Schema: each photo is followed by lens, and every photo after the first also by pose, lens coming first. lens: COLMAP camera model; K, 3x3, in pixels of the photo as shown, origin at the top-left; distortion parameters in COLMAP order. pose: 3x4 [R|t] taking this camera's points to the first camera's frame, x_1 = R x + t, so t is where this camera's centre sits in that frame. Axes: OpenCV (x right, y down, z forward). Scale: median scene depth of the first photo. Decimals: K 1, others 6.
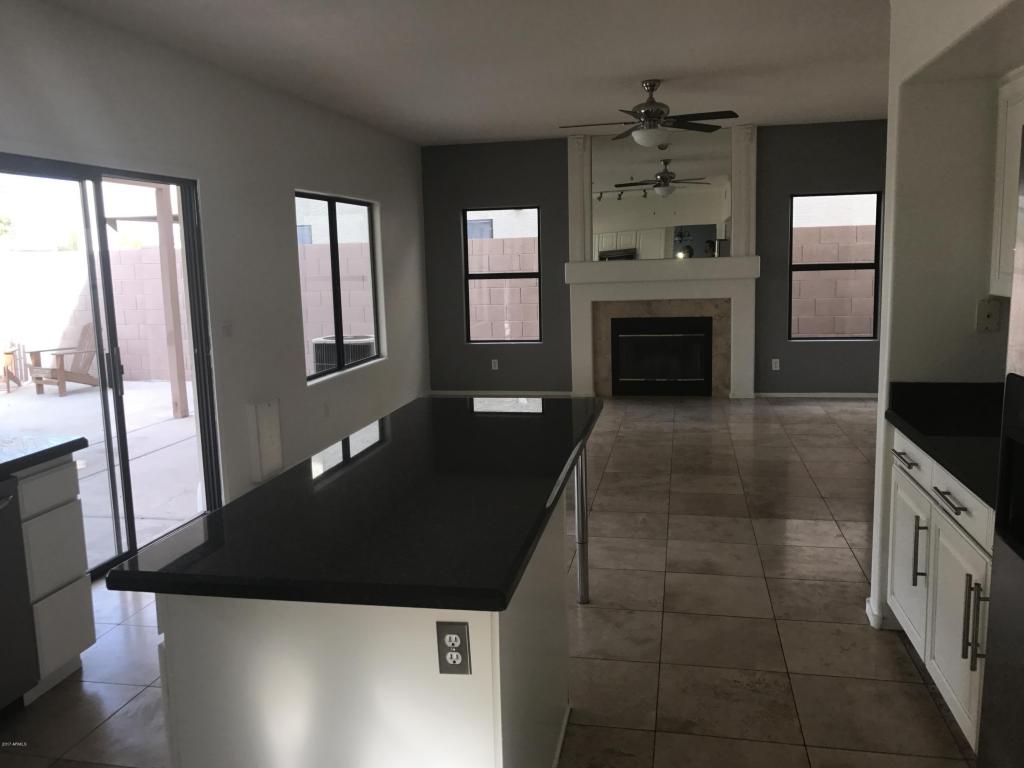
lens RADIAL K [[852.6, 0, 515.6], [0, 852.6, 388.9], [0, 0, 1]] dist [0.058098, -0.101063]
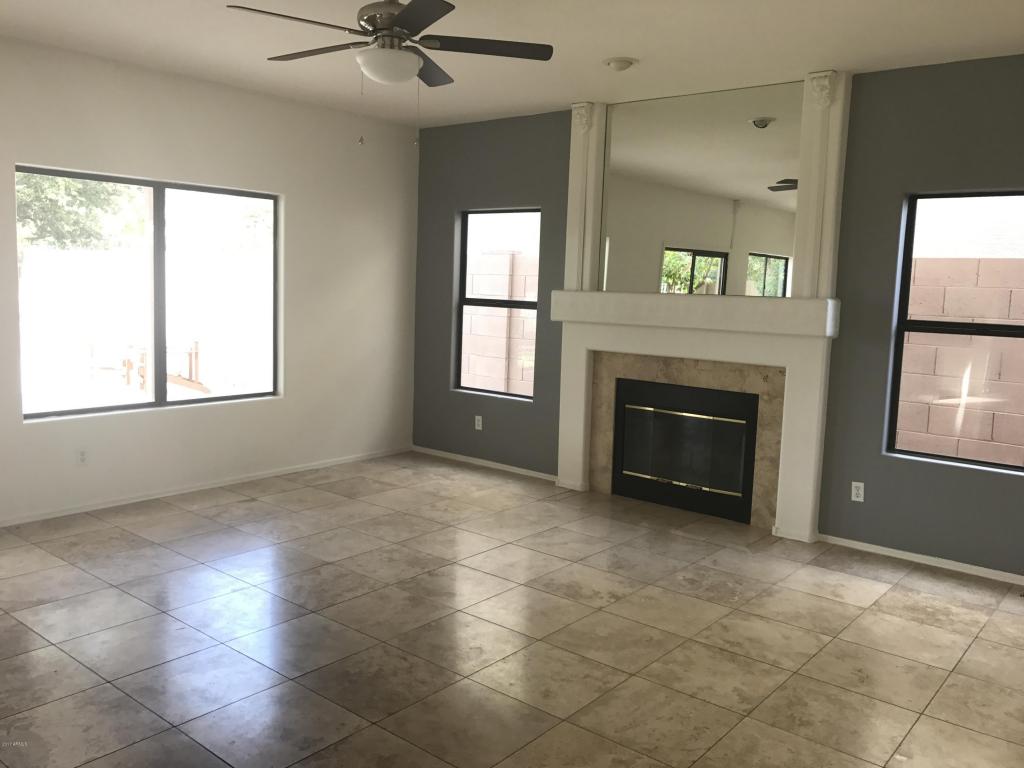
lens RADIAL K [[852.6, 0, 515.2], [0, 852.6, 377.5], [0, 0, 1]] dist [0.058098, -0.101063]
pose [[0.884070, 0.109938, -0.454239, 0.349145], [-0.127412, 0.991818, -0.007930, -0.069241], [0.449651, 0.064886, 0.890845, 0.382059]]
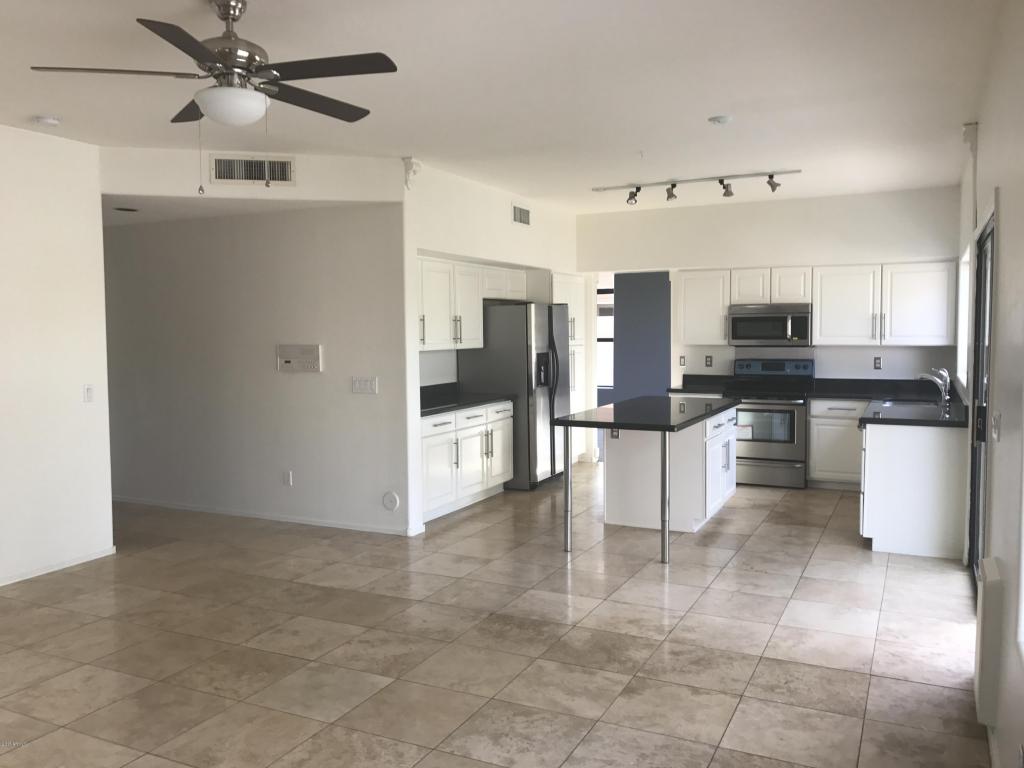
lens RADIAL K [[852.6, 0, 503.3], [0, 852.6, 384.7], [0, 0, 1]] dist [0.058098, -0.101063]
pose [[-0.965381, 0.014361, 0.260450, -0.090462], [0.069466, 0.976580, 0.203634, -0.154987], [-0.251425, 0.214676, -0.943769, 1.023625]]
